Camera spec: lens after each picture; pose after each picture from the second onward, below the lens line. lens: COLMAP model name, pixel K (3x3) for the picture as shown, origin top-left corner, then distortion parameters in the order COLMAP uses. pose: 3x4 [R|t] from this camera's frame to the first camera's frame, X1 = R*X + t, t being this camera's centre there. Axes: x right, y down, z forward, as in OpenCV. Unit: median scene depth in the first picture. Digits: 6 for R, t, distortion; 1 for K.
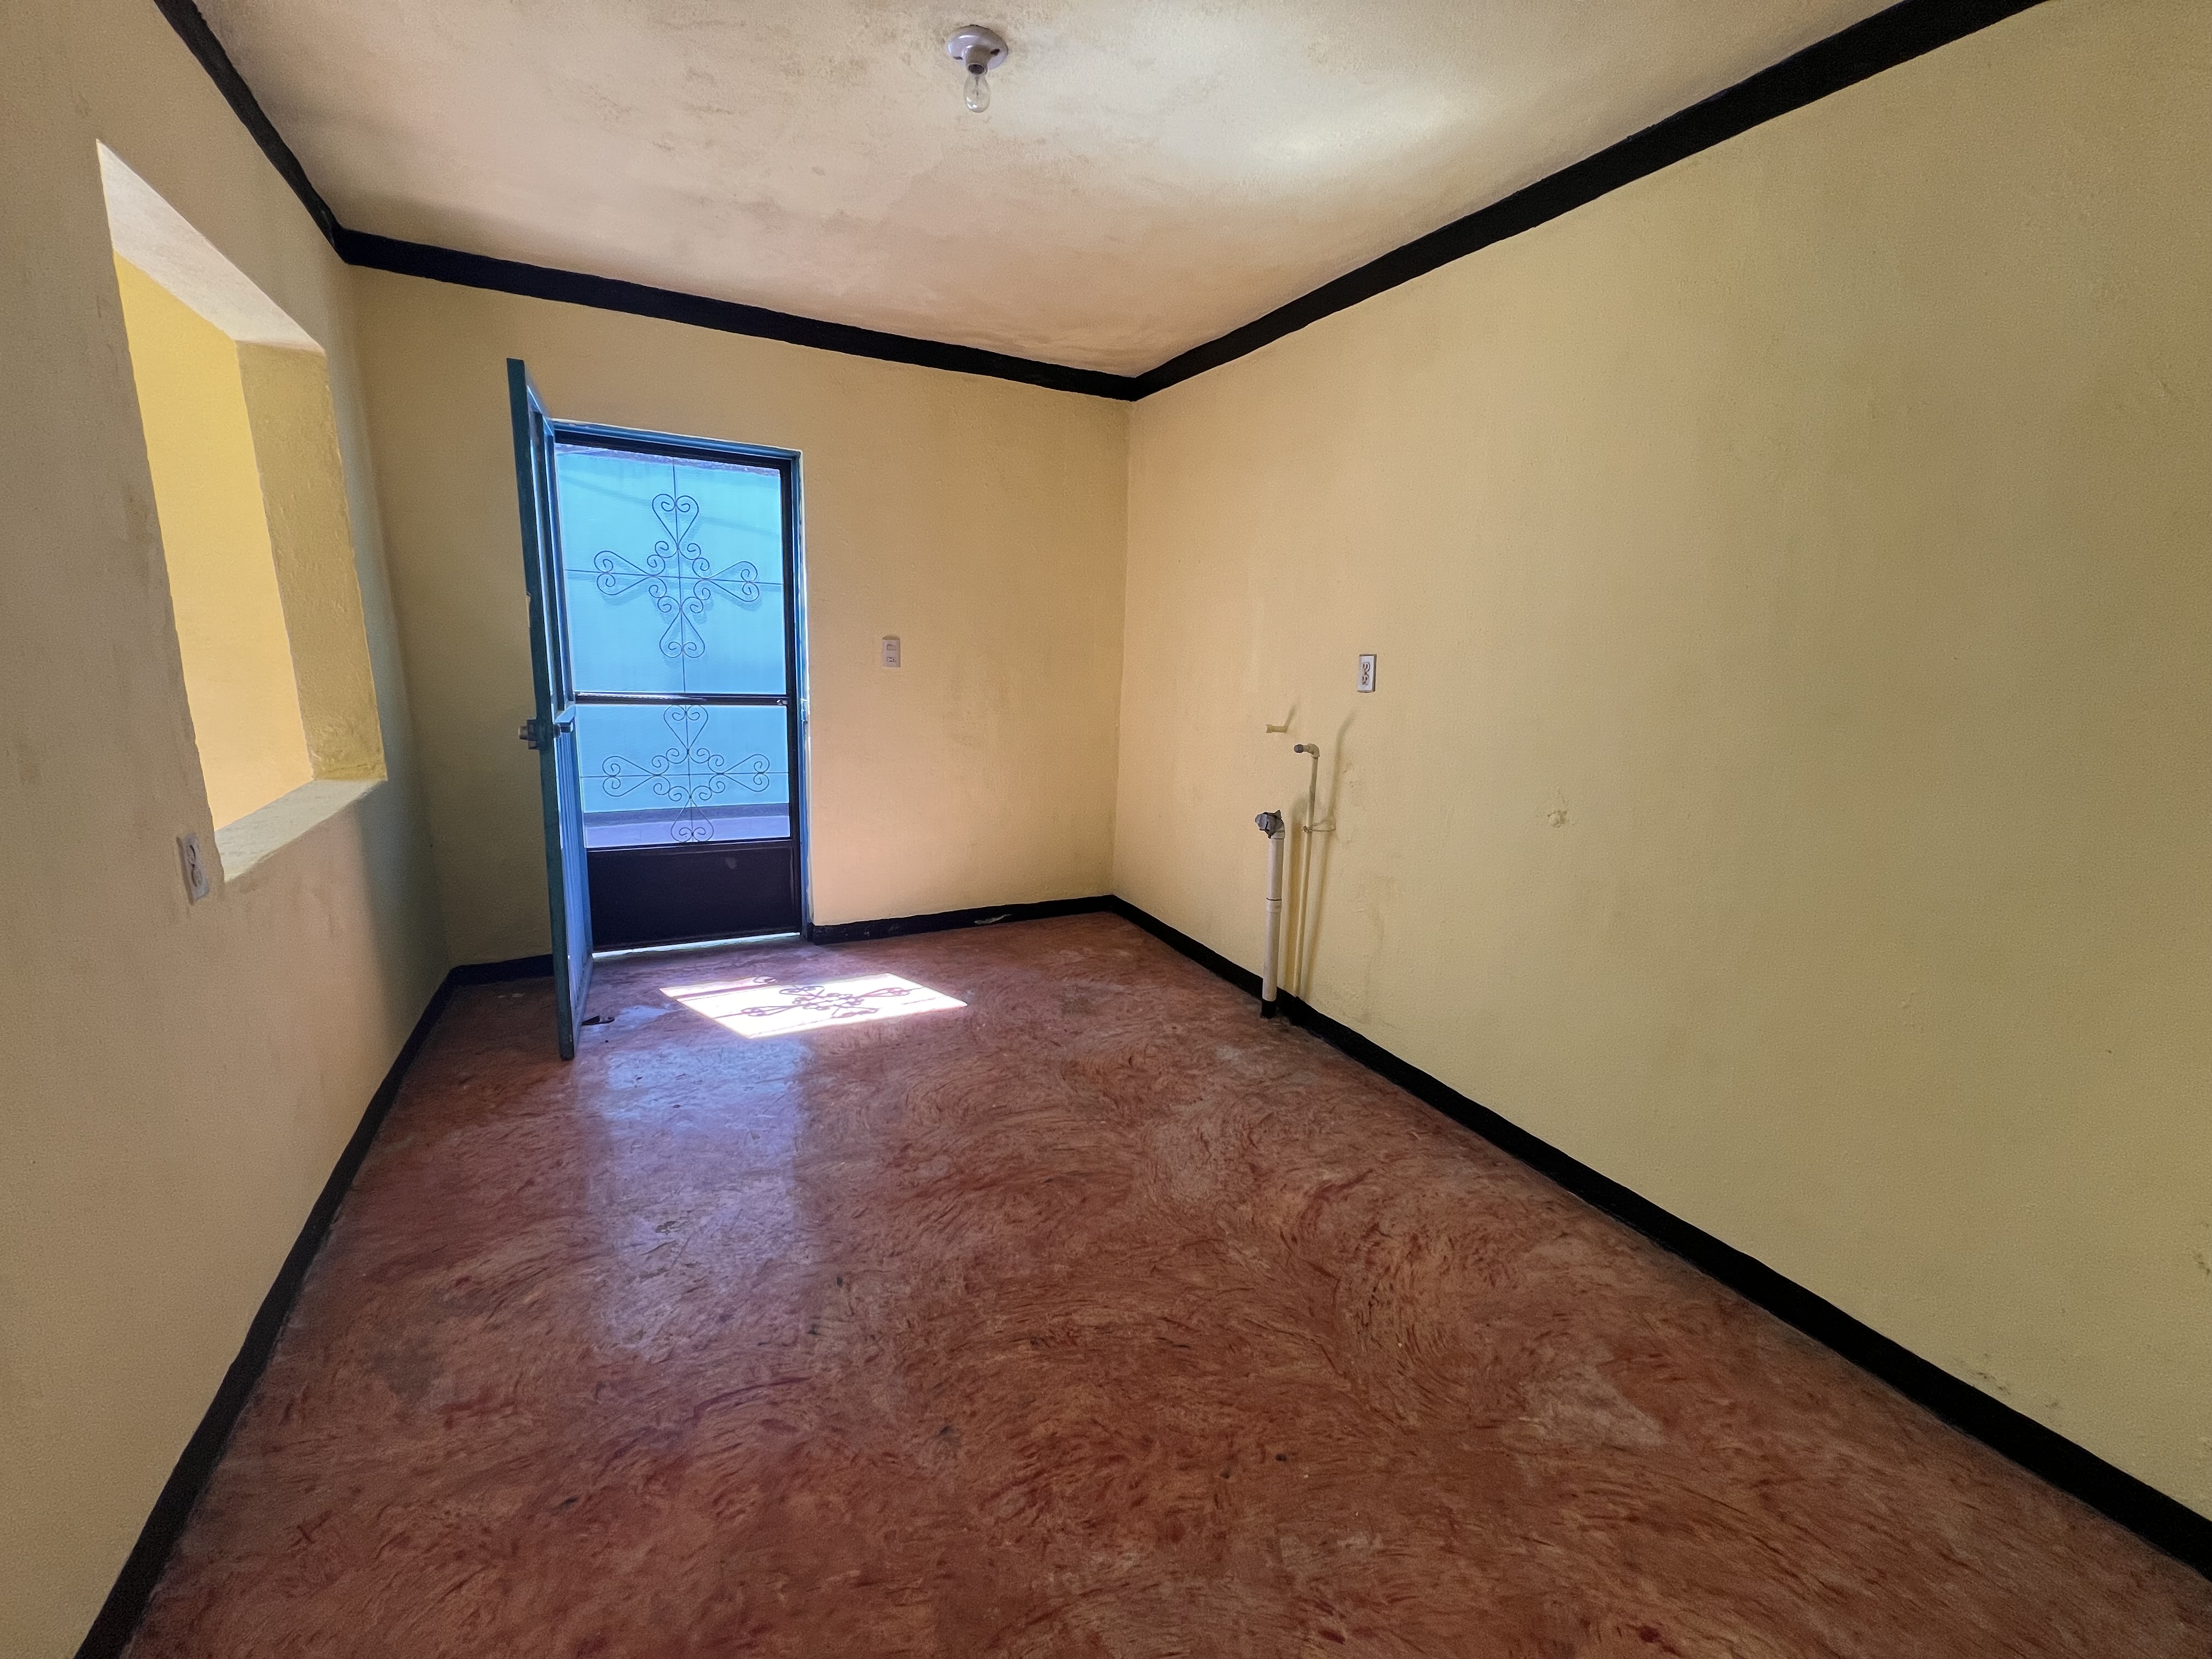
lens RADIAL K [[884.8, 0, 1146.2], [0, 884.8, 842.7], [0, 0, 1]] dist [-0.003531, 0.000384]
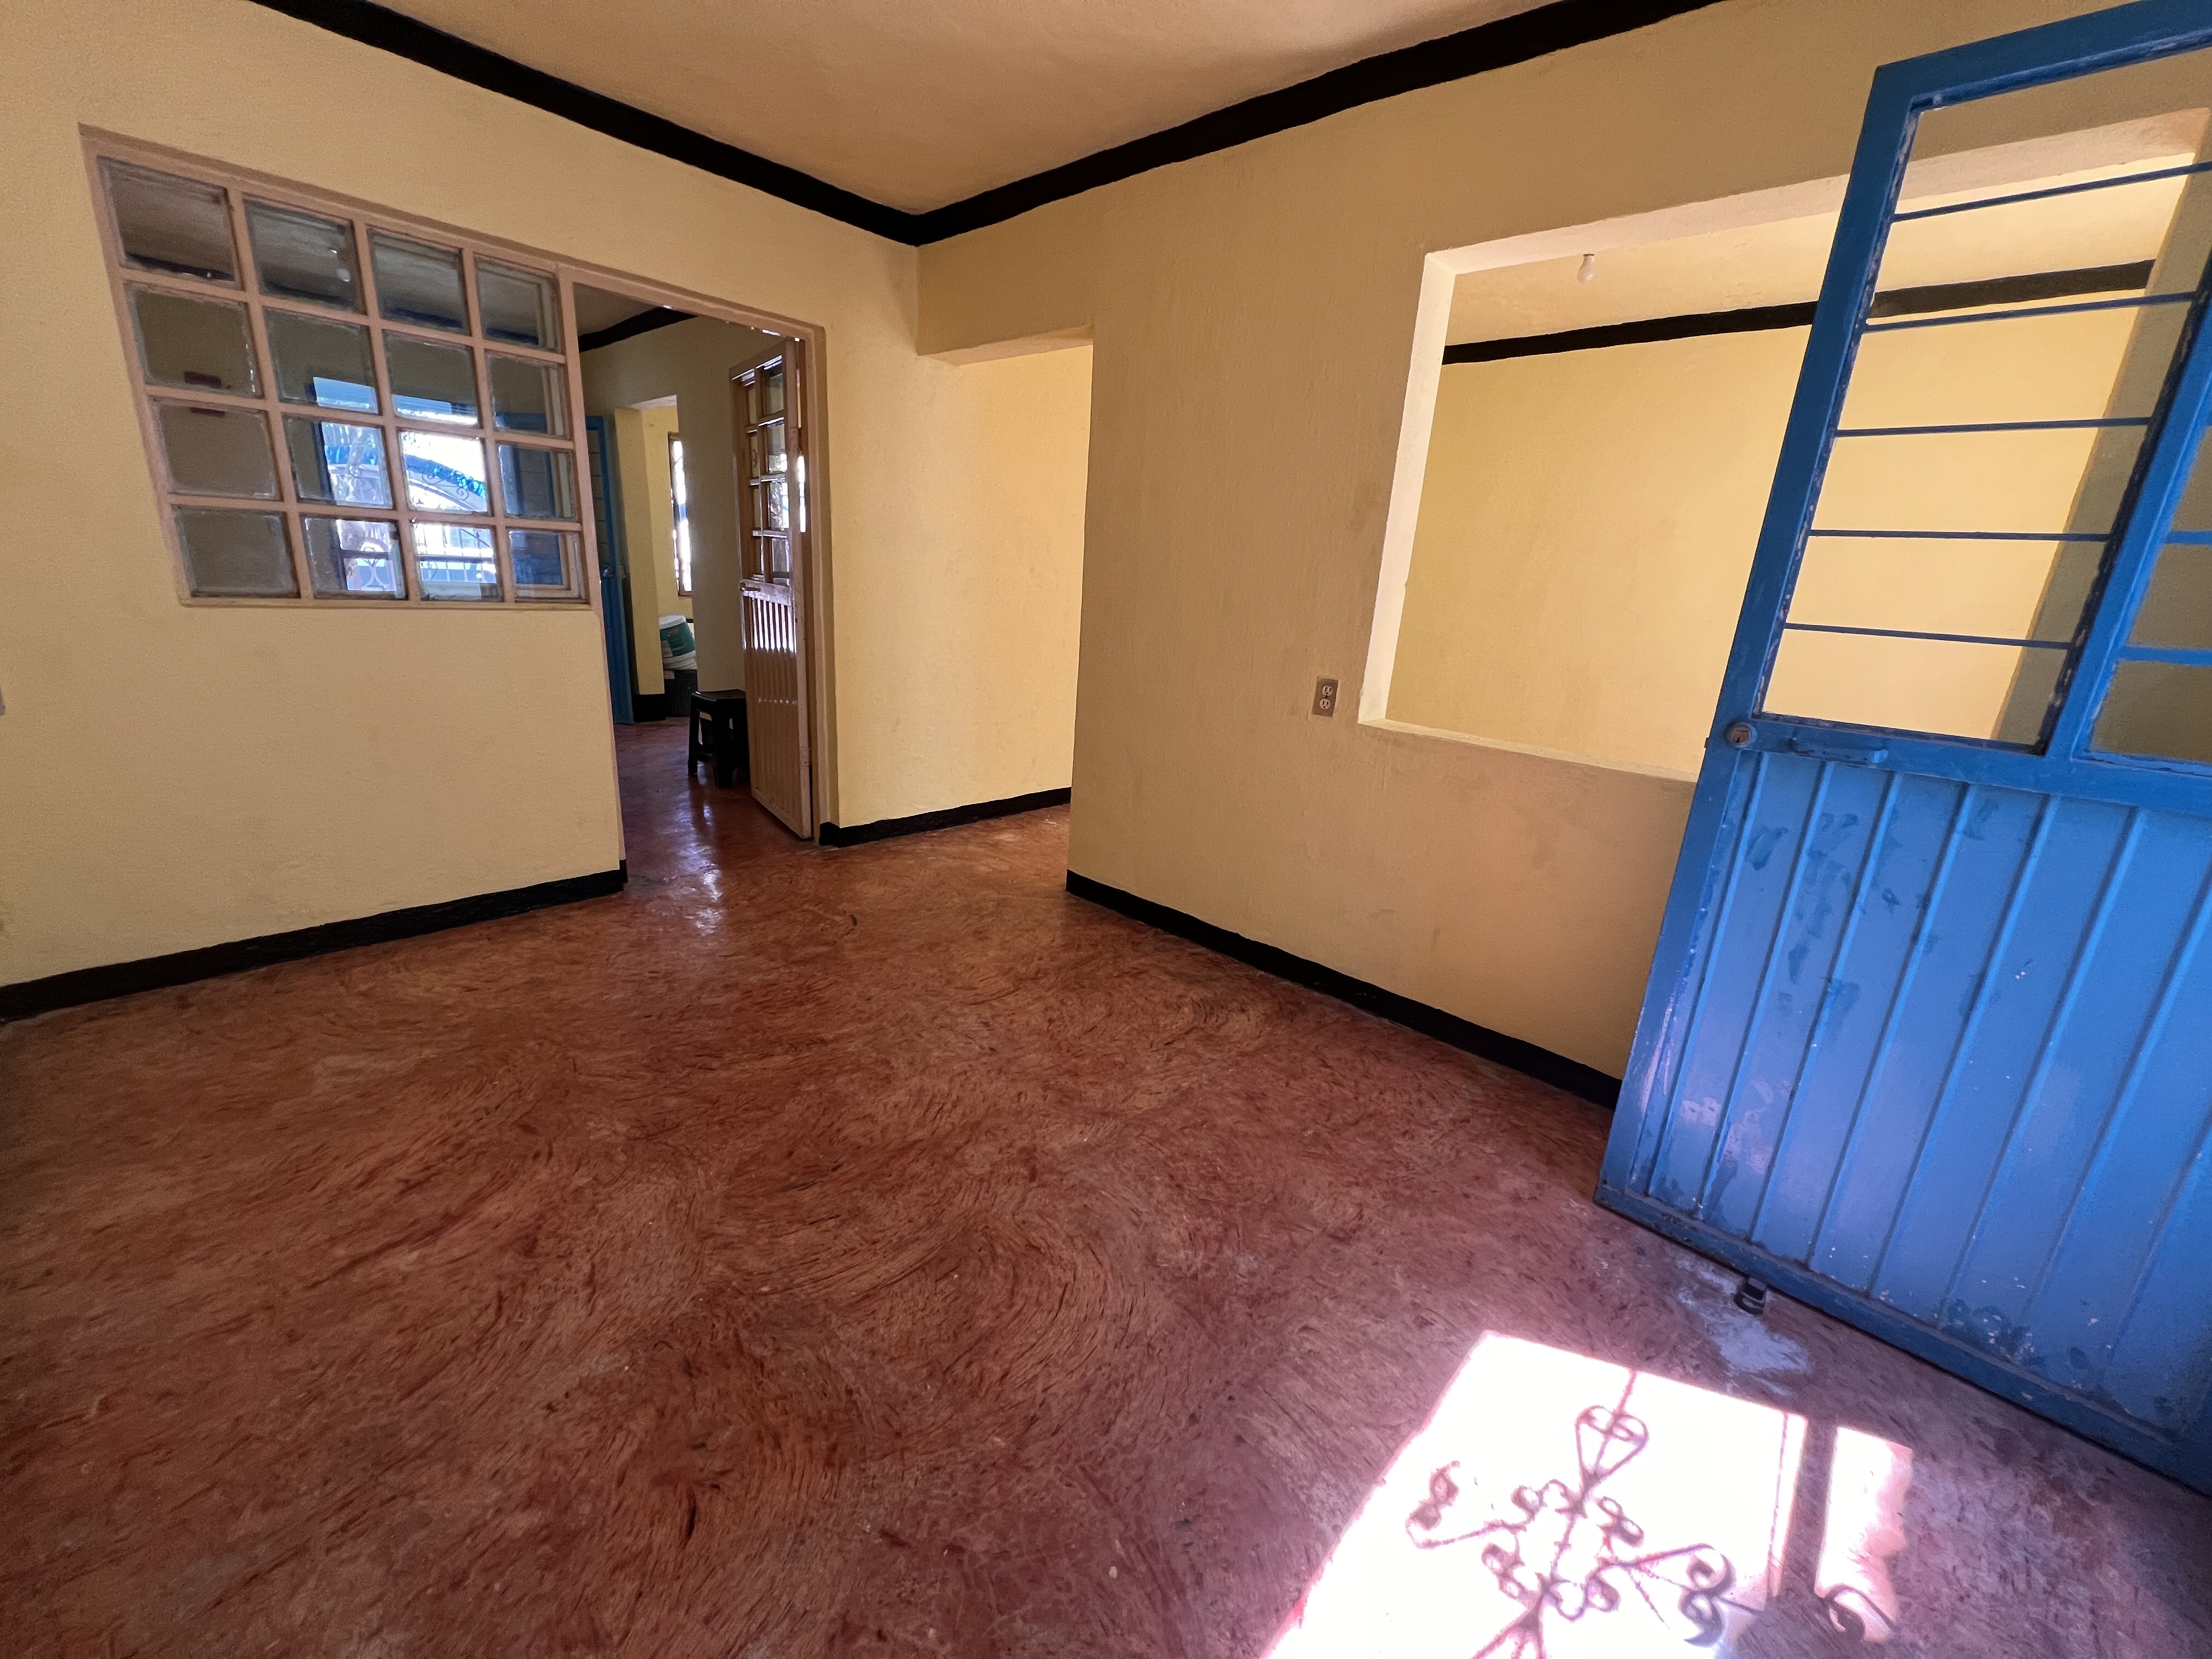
lens RADIAL K [[884.8, 0, 1096.4], [0, 884.8, 816.4], [0, 0, 1]] dist [-0.003531, 0.000384]
pose [[-0.952888, -0.019617, -0.302686, -0.081399], [-0.161687, 0.877159, 0.452161, -0.299994], [0.256634, 0.479799, -0.839006, 1.524630]]
